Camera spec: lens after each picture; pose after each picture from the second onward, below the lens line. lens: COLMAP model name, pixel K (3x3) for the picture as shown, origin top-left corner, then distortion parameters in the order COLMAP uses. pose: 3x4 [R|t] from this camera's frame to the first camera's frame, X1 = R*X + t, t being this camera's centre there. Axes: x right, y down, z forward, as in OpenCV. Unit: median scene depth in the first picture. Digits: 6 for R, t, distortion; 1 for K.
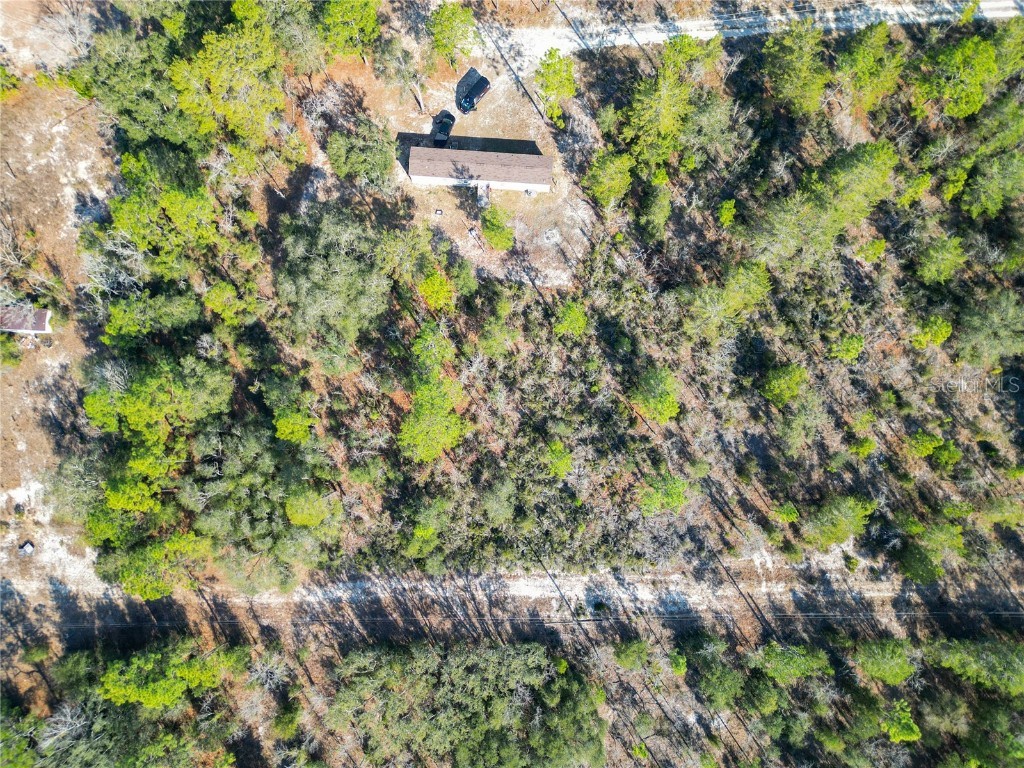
lens RADIAL K [[716.6, 0, 511.2], [0, 716.6, 397.6], [0, 0, 1]] dist [0.043874, -0.025220]
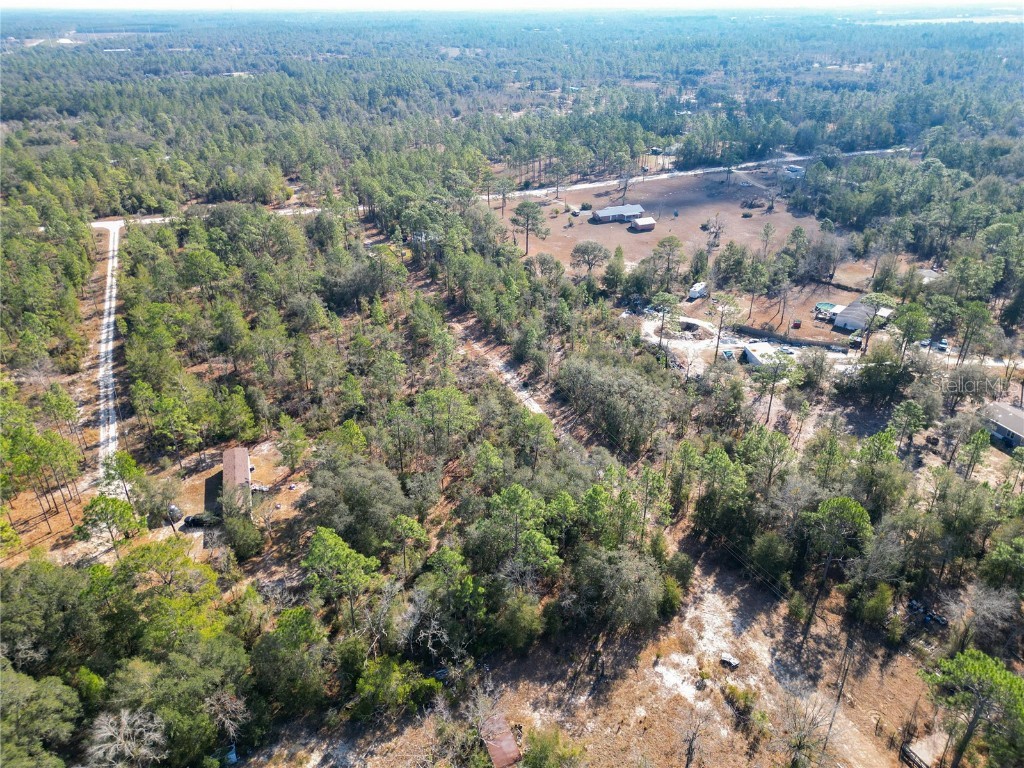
lens RADIAL K [[722.6, 0, 513.0], [0, 722.6, 382.2], [0, 0, 1]] dist [0.071498, -0.065835]
pose [[-0.401388, -0.409655, 0.819189, -1.177067], [0.913138, -0.109472, 0.392678, -0.367266], [-0.071184, 0.905648, 0.418012, 0.315718]]
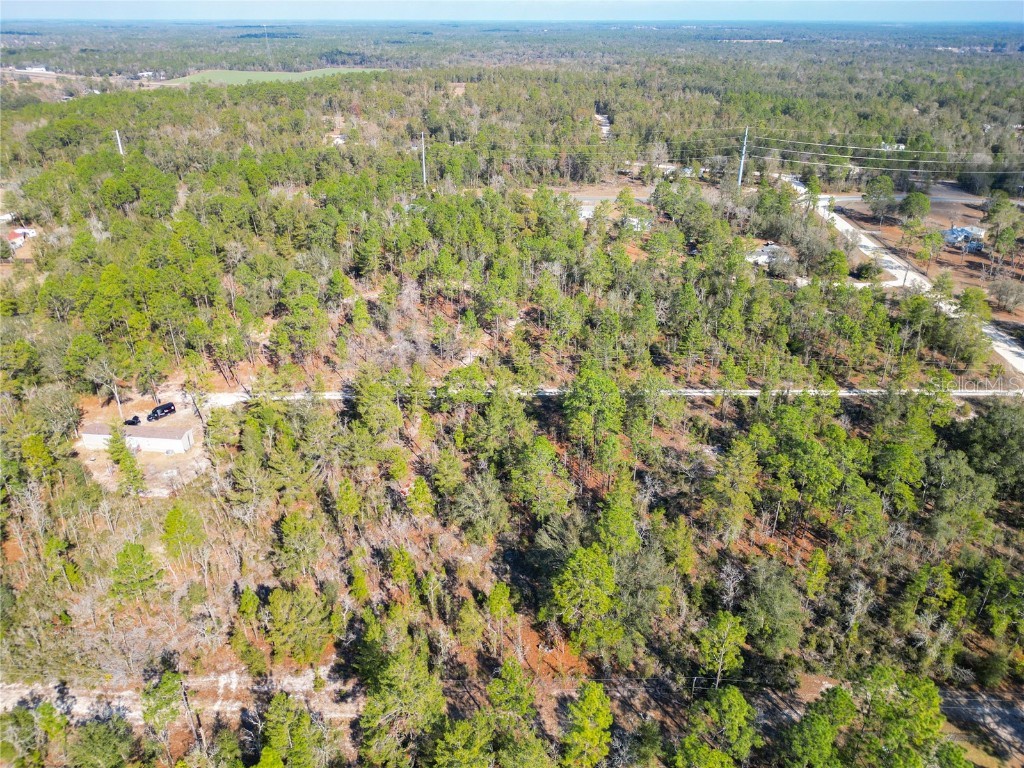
lens RADIAL K [[720.7, 0, 509.7], [0, 720.7, 387.7], [0, 0, 1]] dist [0.044459, -0.041497]
pose [[0.999169, 0.024774, -0.032357, 0.726364], [-0.040613, 0.539648, -0.840911, 0.787053], [-0.003371, 0.841526, 0.540206, 0.176465]]
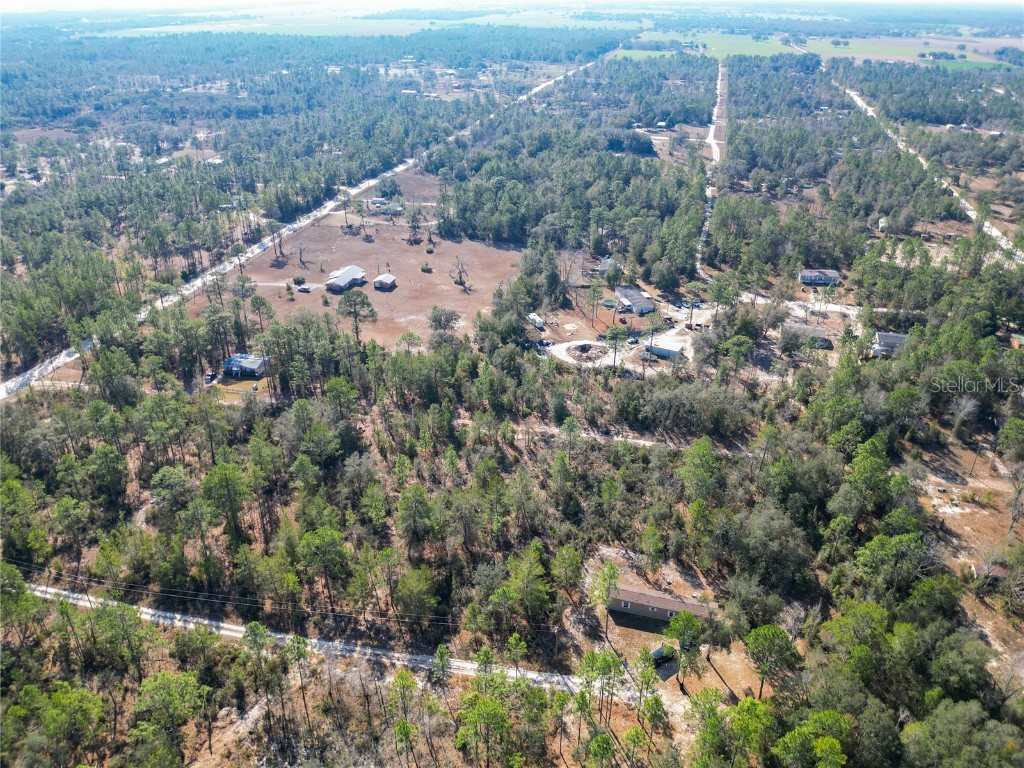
lens RADIAL K [[751.6, 0, 512.0], [0, 751.6, 384.0], [0, 0, 1]] dist [-0.009387, -0.047535]
pose [[-0.976020, -0.093519, 0.196570, -0.008629], [0.217346, -0.368482, 0.903870, -1.492324], [-0.012097, 0.924919, 0.379972, 0.127621]]
